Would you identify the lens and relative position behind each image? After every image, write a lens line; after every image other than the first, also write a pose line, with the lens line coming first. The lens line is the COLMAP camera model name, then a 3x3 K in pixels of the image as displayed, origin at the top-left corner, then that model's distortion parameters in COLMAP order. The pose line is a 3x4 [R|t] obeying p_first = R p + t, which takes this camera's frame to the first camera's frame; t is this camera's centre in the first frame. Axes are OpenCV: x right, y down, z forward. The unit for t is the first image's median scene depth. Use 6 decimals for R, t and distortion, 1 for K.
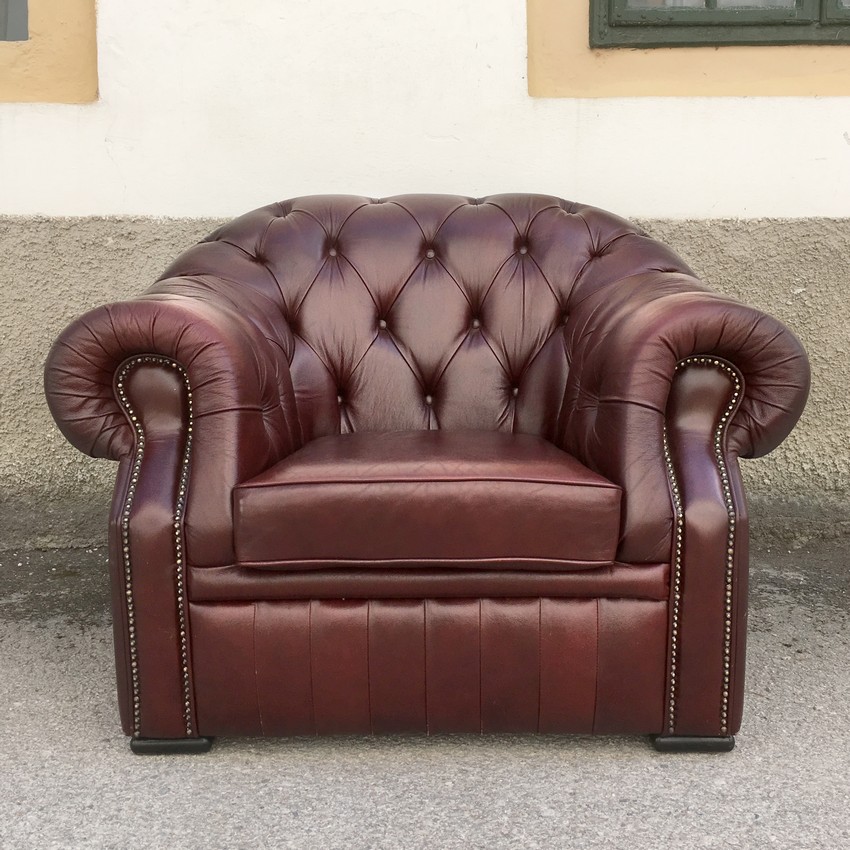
lens RADIAL K [[953.8, 0, 437.2], [0, 953.8, 301.7], [0, 0, 1]] dist [0.060972, -0.051422]
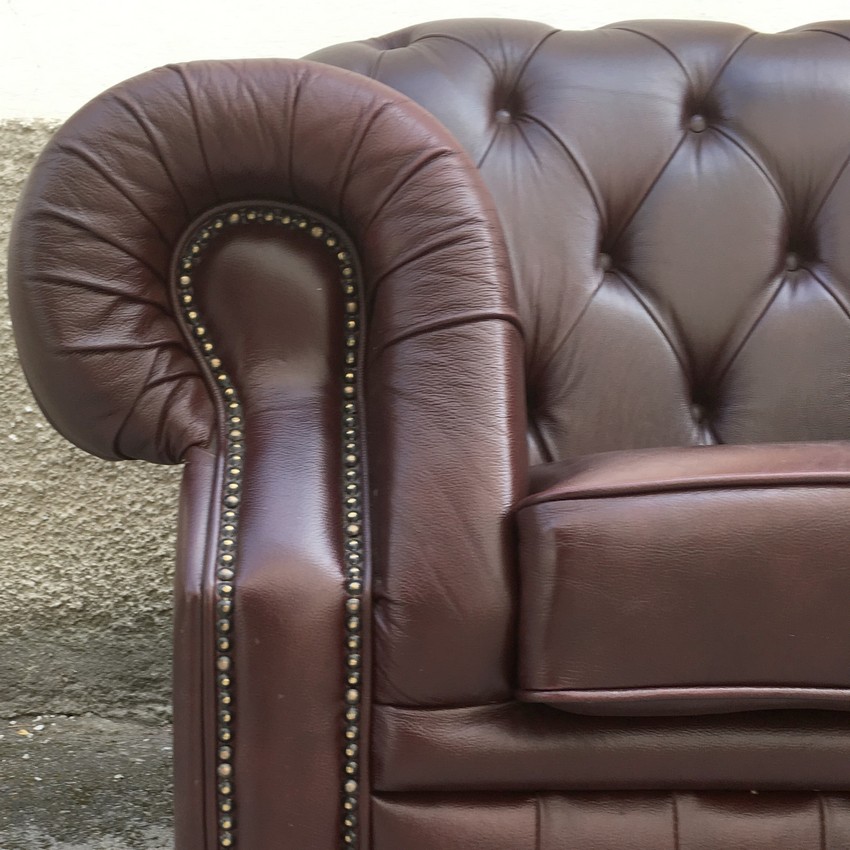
lens RADIAL K [[1377.2, 0, 425.0], [0, 1377.2, 425.0], [0, 0, 1]] dist [0.047824, -0.051899]
pose [[0.999872, 0.013897, 0.007988, -0.239605], [-0.014138, 0.999422, 0.030929, 0.135429], [-0.007553, -0.031038, 0.999490, 0.414449]]
